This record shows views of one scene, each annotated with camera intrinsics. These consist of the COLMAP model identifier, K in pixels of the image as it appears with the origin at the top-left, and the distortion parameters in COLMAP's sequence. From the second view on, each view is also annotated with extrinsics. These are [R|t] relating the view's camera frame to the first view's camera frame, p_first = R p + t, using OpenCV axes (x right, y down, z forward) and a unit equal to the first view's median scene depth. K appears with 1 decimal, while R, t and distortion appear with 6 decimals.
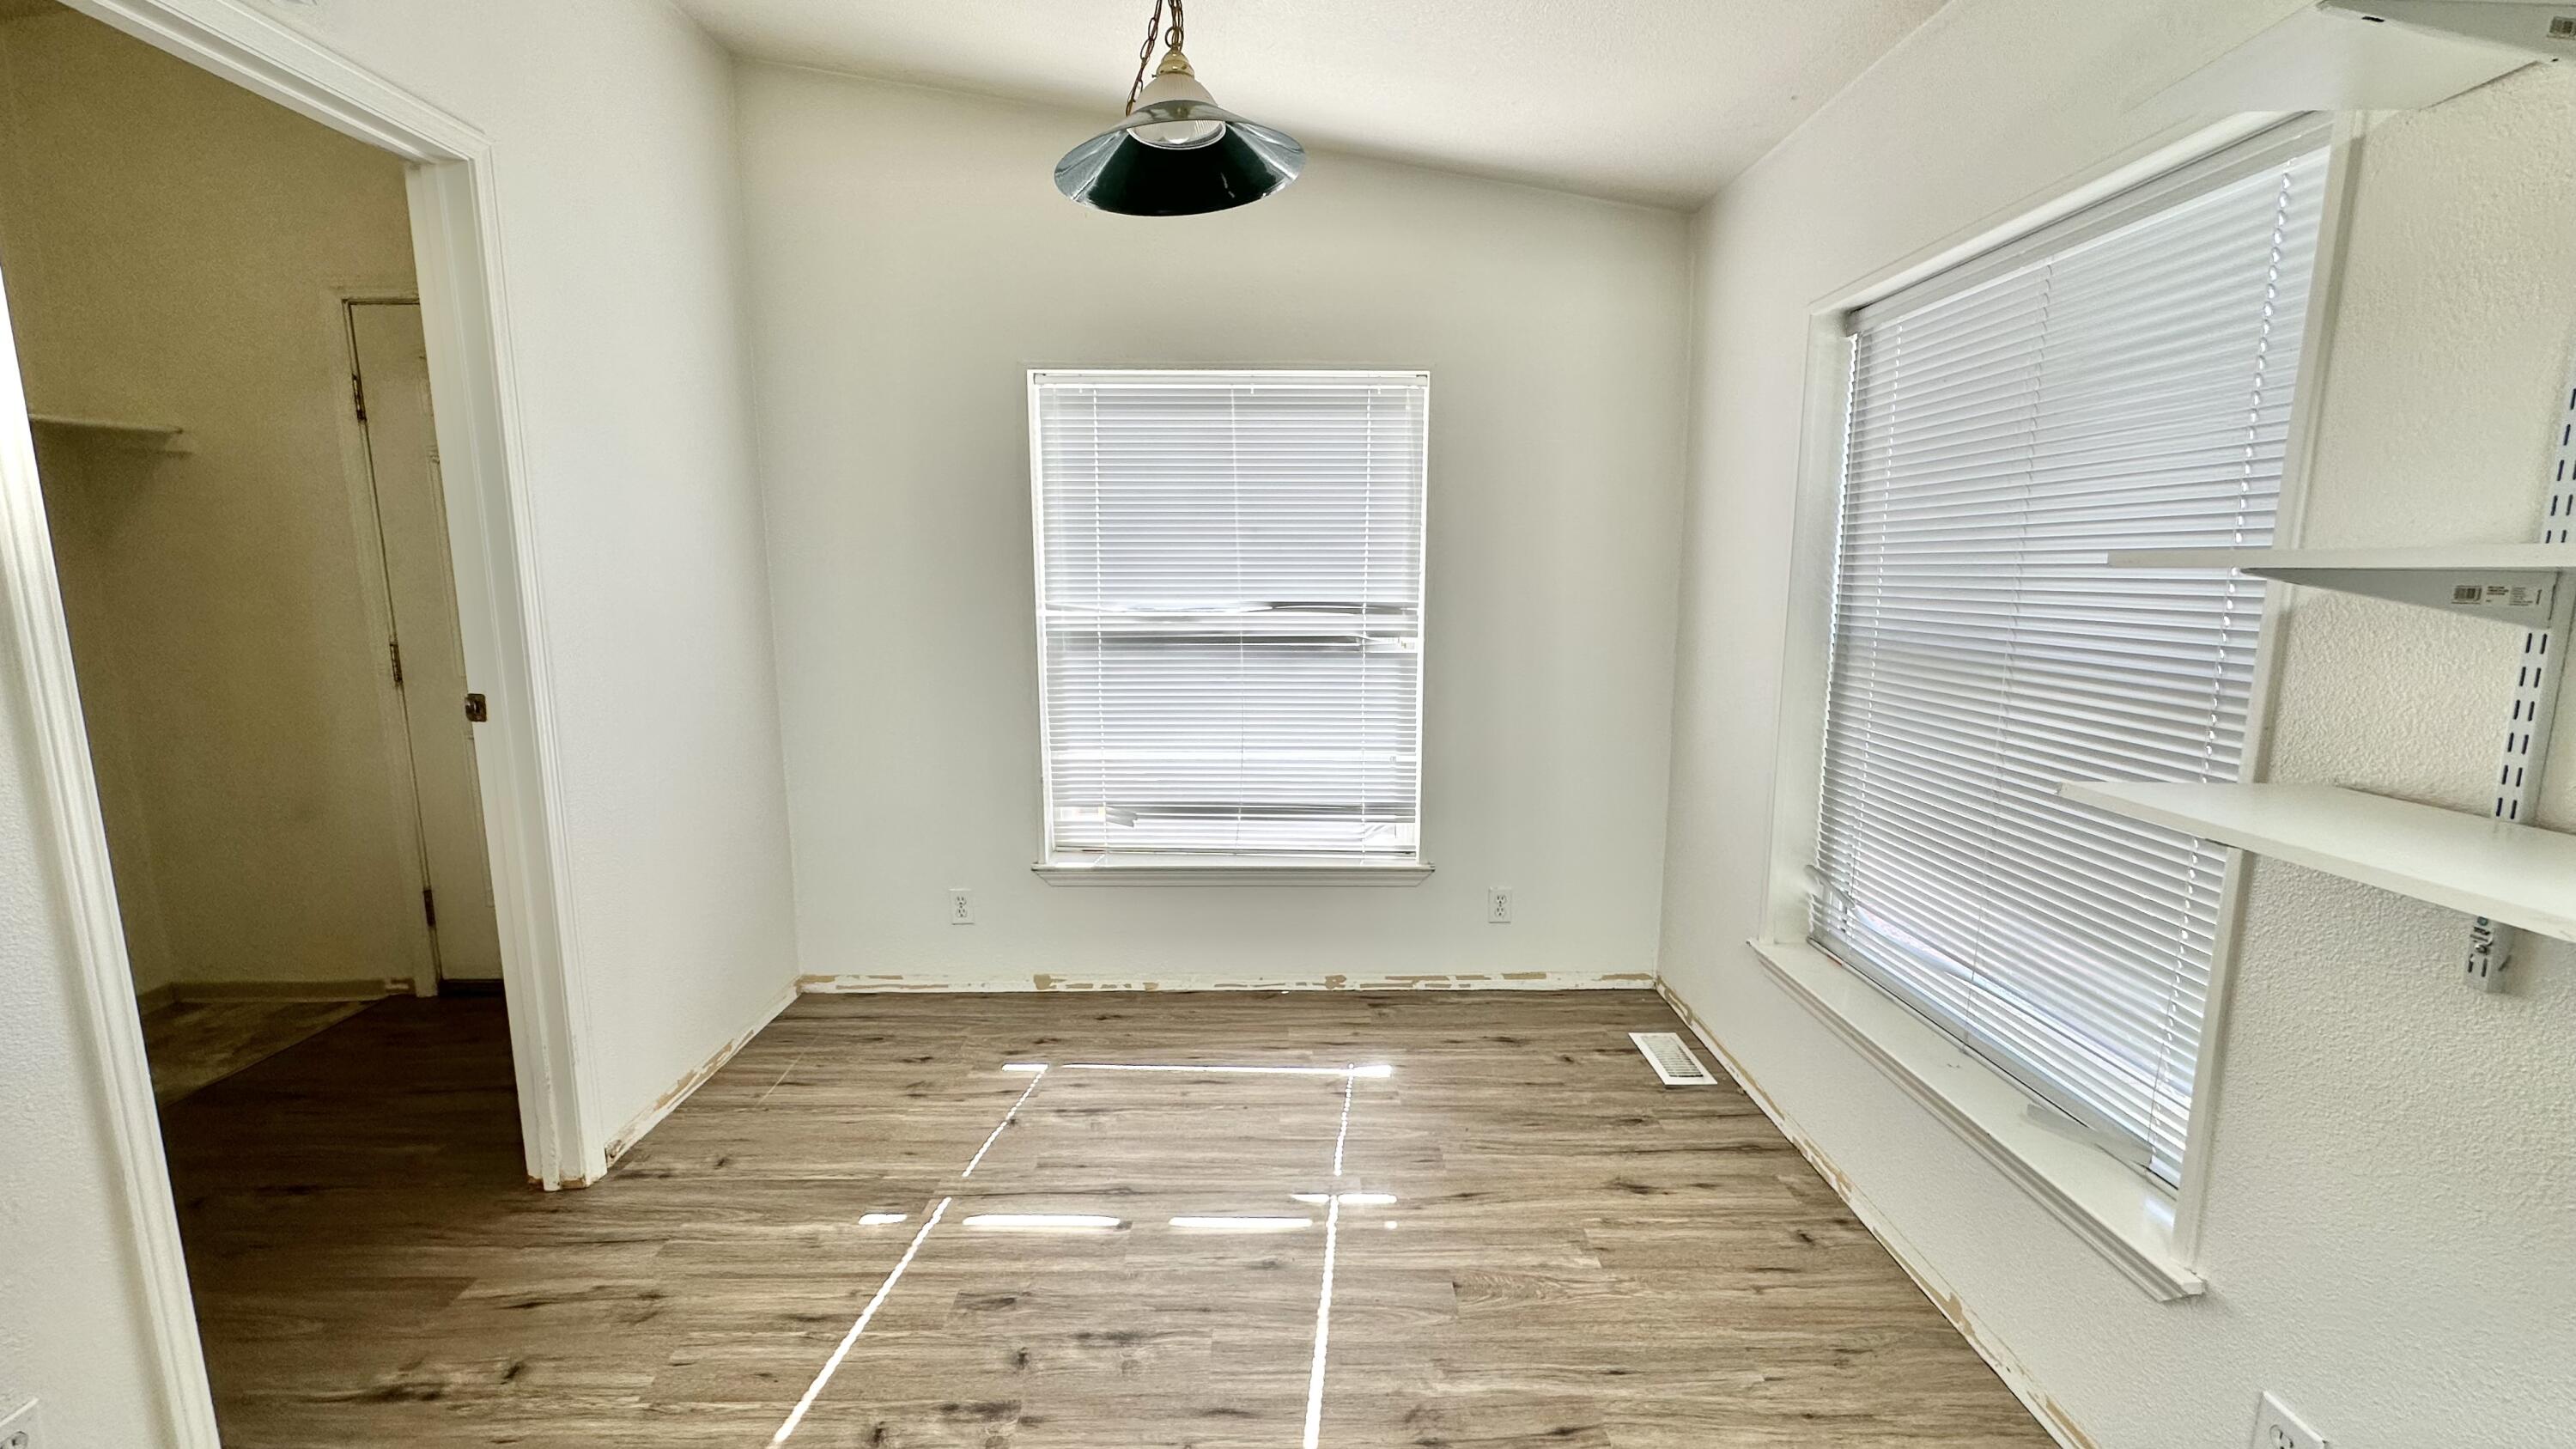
lens RADIAL K [[1029.7, 0, 1285.4], [0, 1029.7, 720.7], [0, 0, 1]] dist [0.000786, 0.000274]
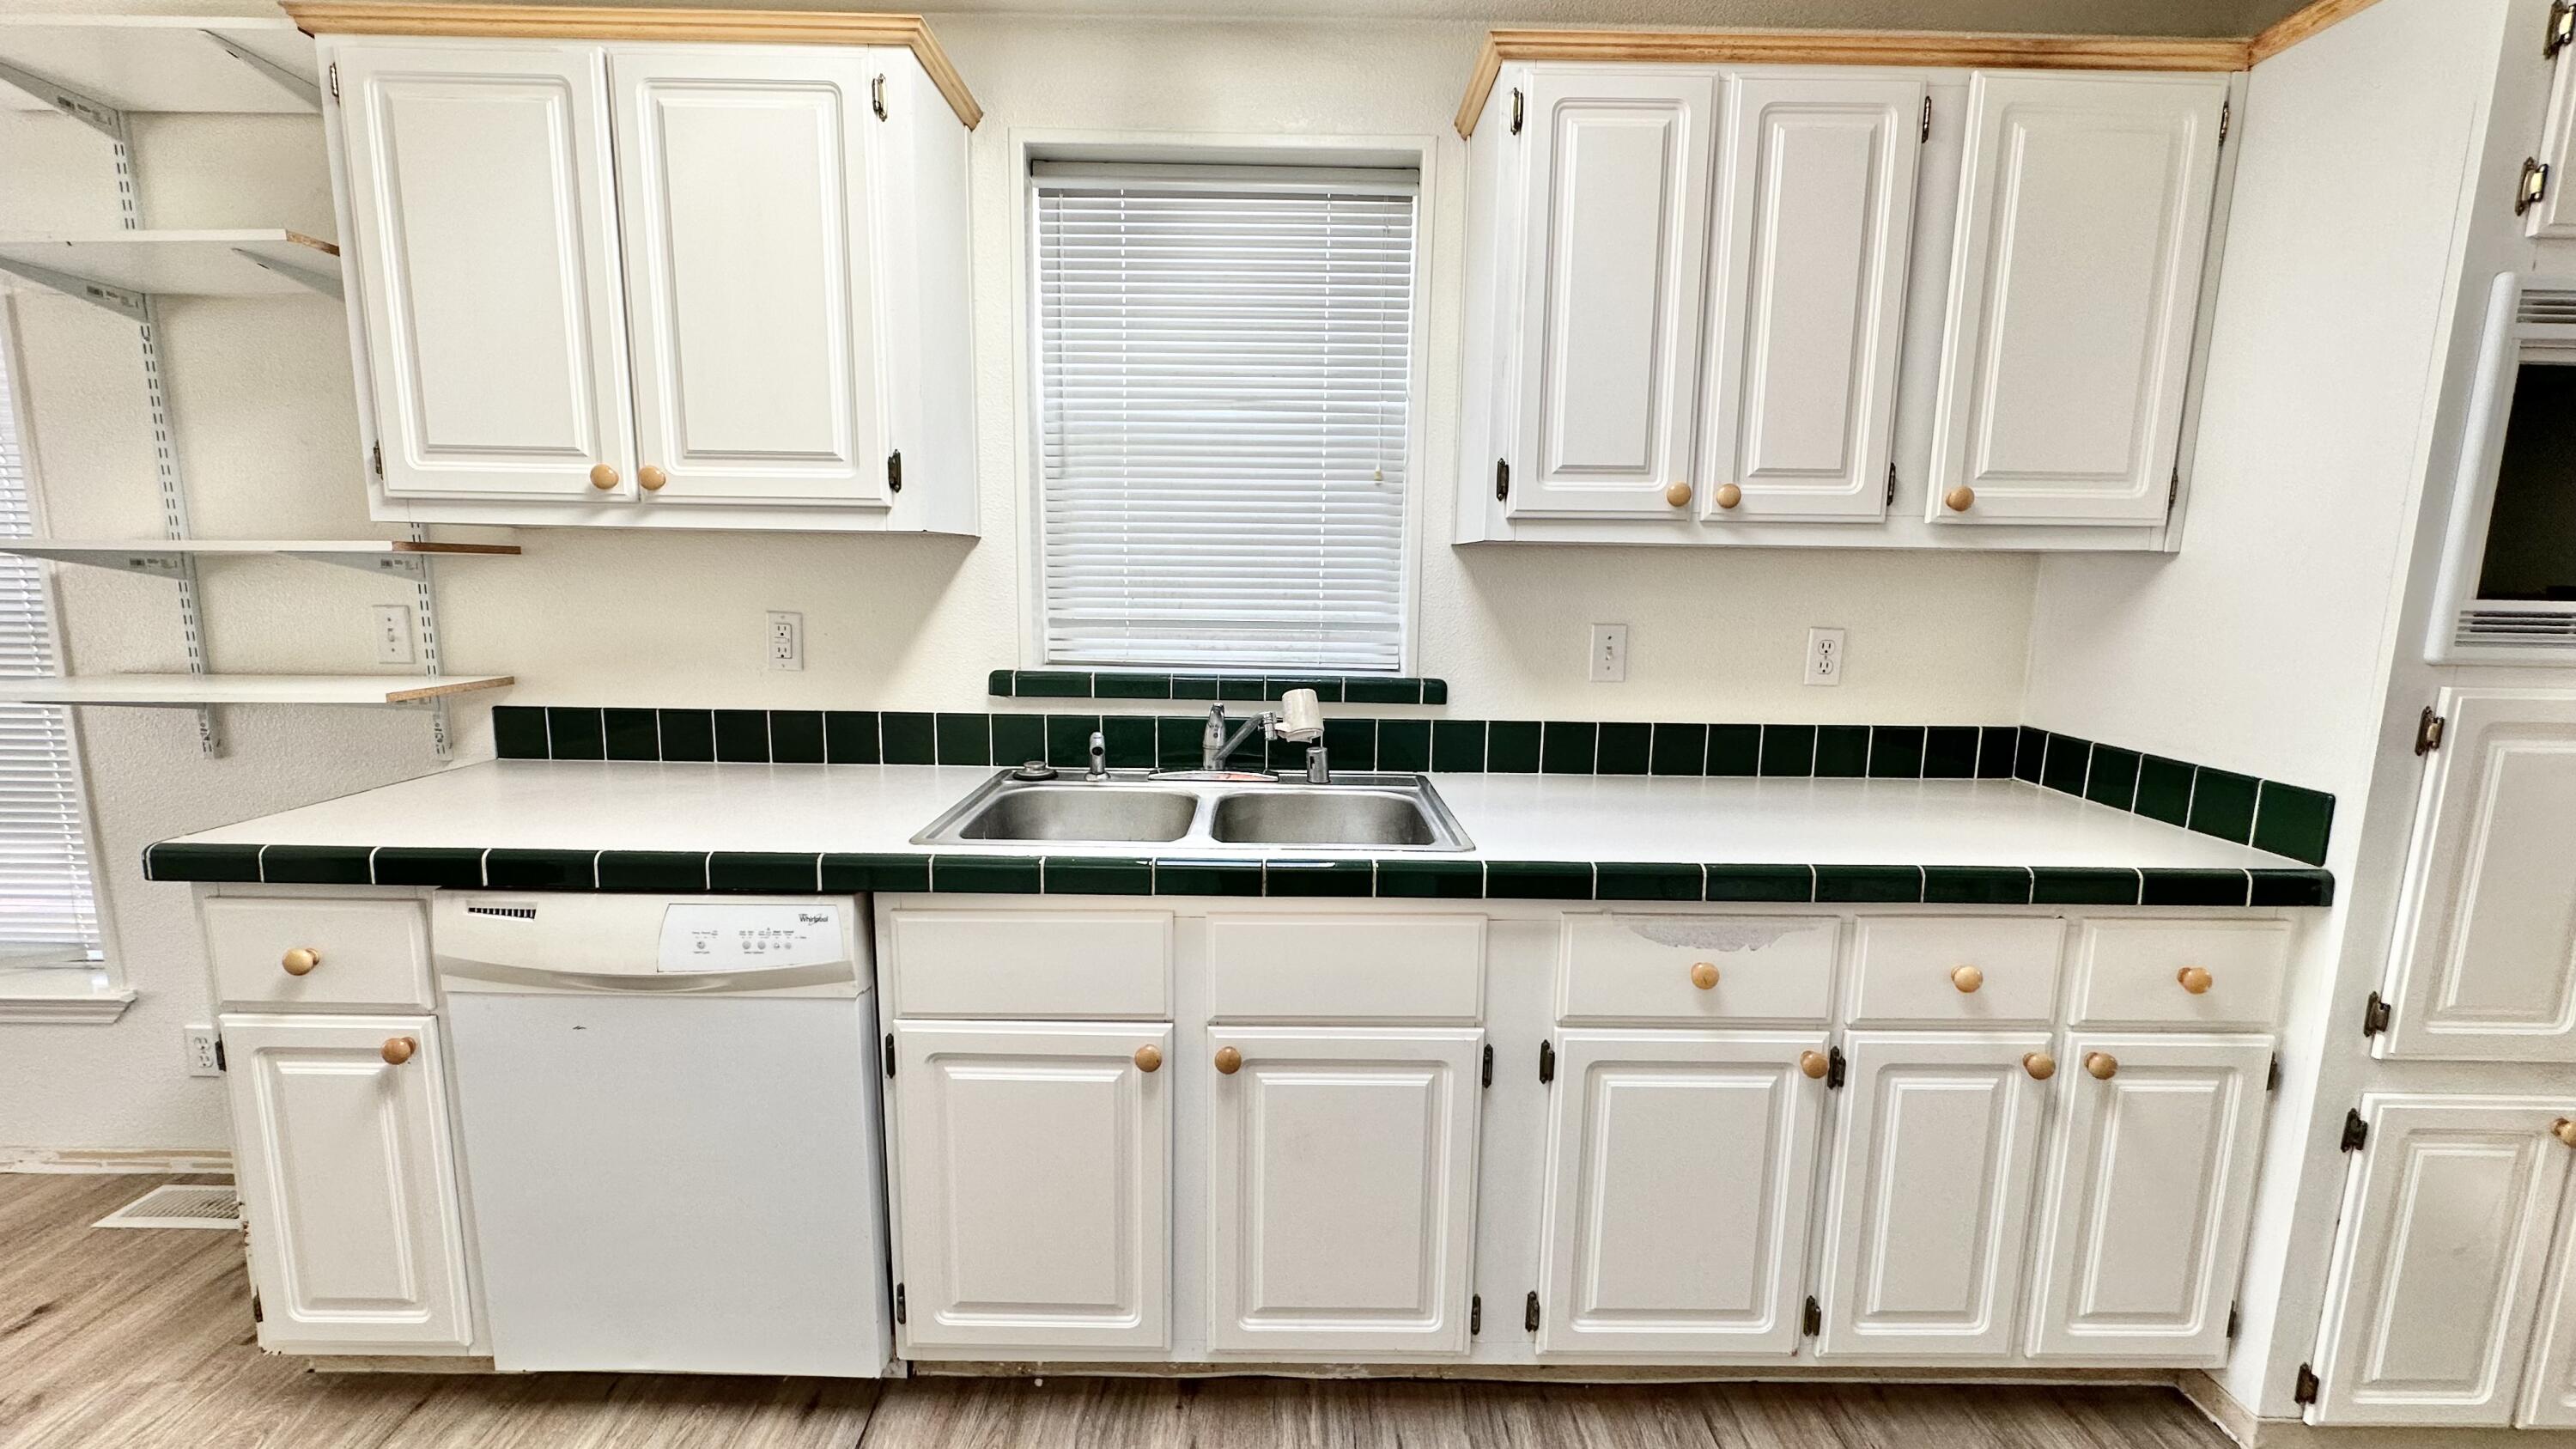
lens RADIAL K [[1029.7, 0, 1285.4], [0, 1029.7, 720.7], [0, 0, 1]] dist [0.000786, 0.000274]
pose [[0.001117, -0.149937, 0.988695, -0.673729], [0.143297, 0.978516, 0.148232, 0.152300], [-0.989679, 0.141511, 0.022578, -0.925493]]
